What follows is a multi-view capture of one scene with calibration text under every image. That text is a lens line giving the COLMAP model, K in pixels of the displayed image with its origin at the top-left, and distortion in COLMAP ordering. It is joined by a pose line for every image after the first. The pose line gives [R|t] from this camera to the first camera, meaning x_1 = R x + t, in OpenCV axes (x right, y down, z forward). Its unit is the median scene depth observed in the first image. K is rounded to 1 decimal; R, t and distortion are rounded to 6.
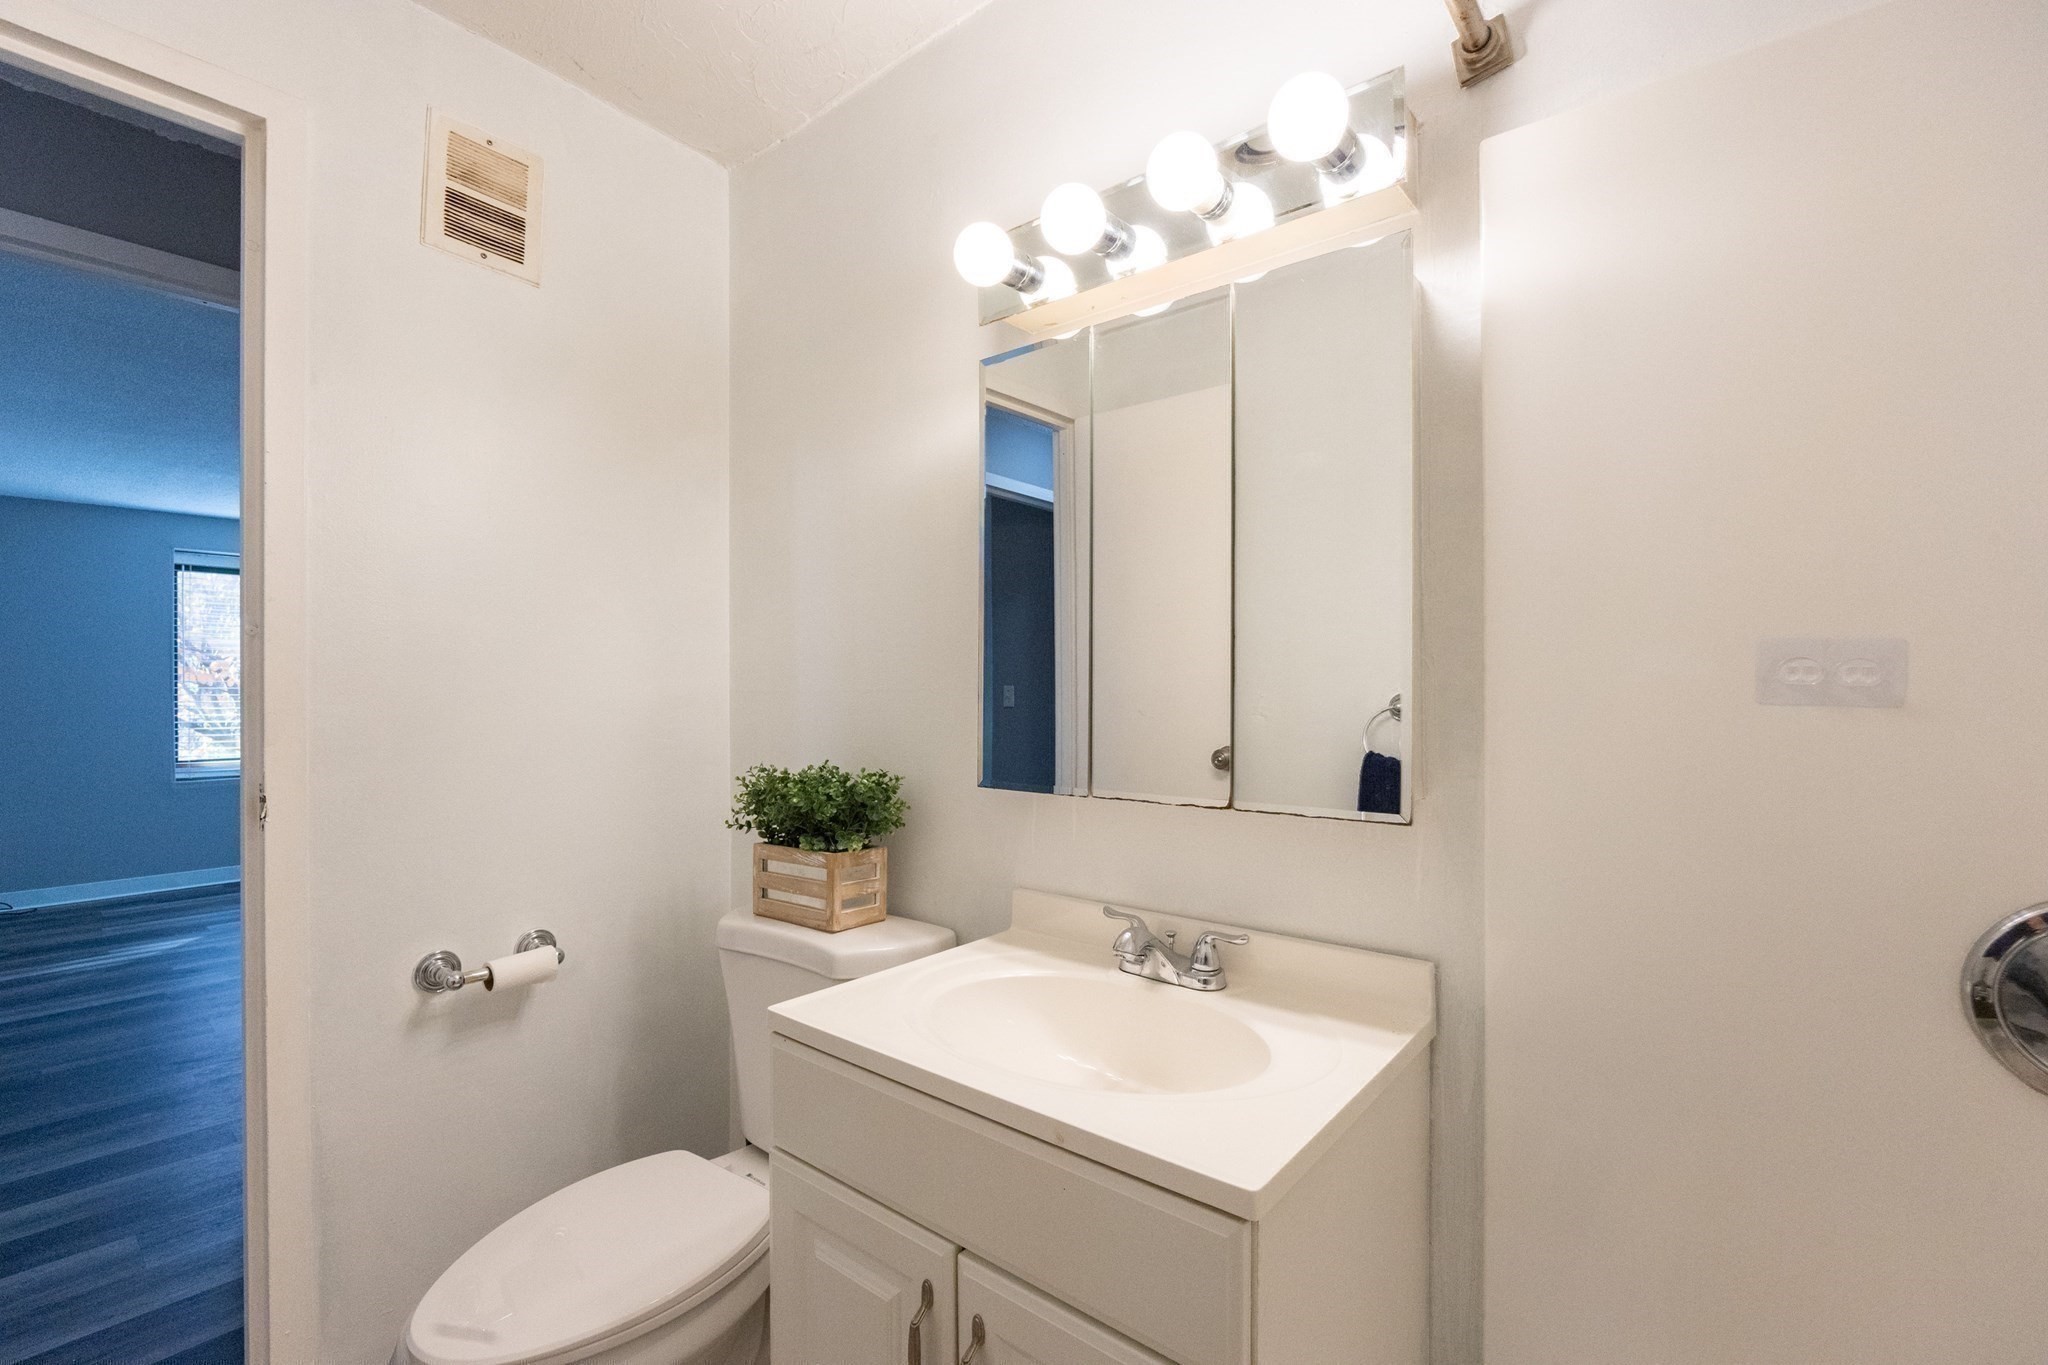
lens RADIAL K [[915.9, 0, 1016.0], [0, 915.9, 699.6], [0, 0, 1]] dist [-0.000154, -0.000083]
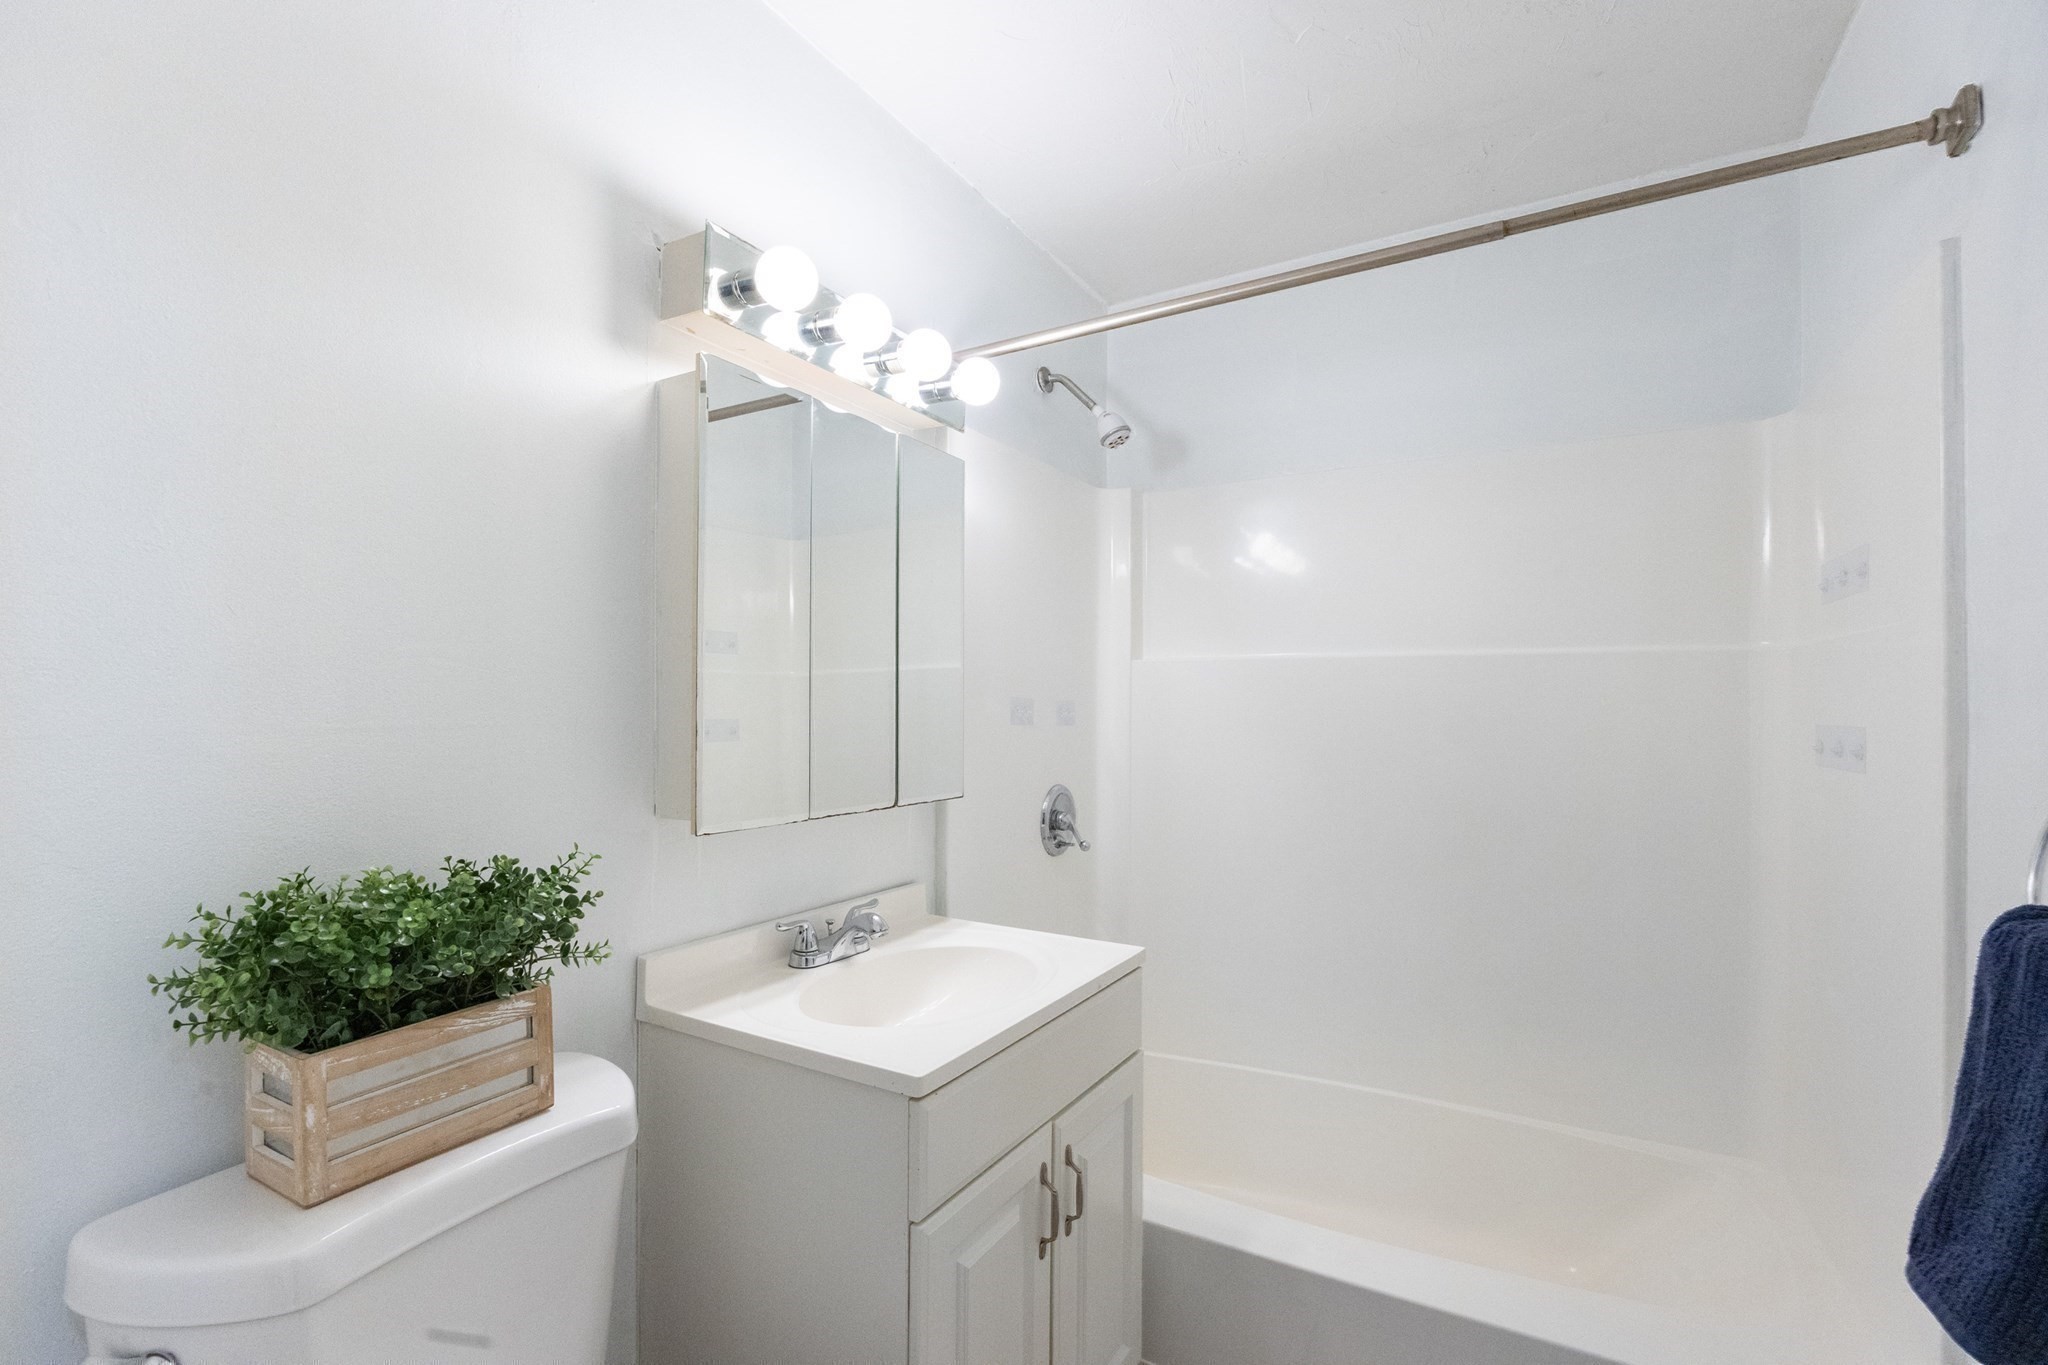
lens RADIAL K [[915.9, 0, 1016.0], [0, 915.9, 699.6], [0, 0, 1]] dist [-0.000154, -0.000083]
pose [[-0.154704, 0.009365, 0.987917, -1.072208], [0.006310, 0.999944, -0.008491, -0.027238], [-0.987941, 0.004920, -0.154754, 0.942144]]
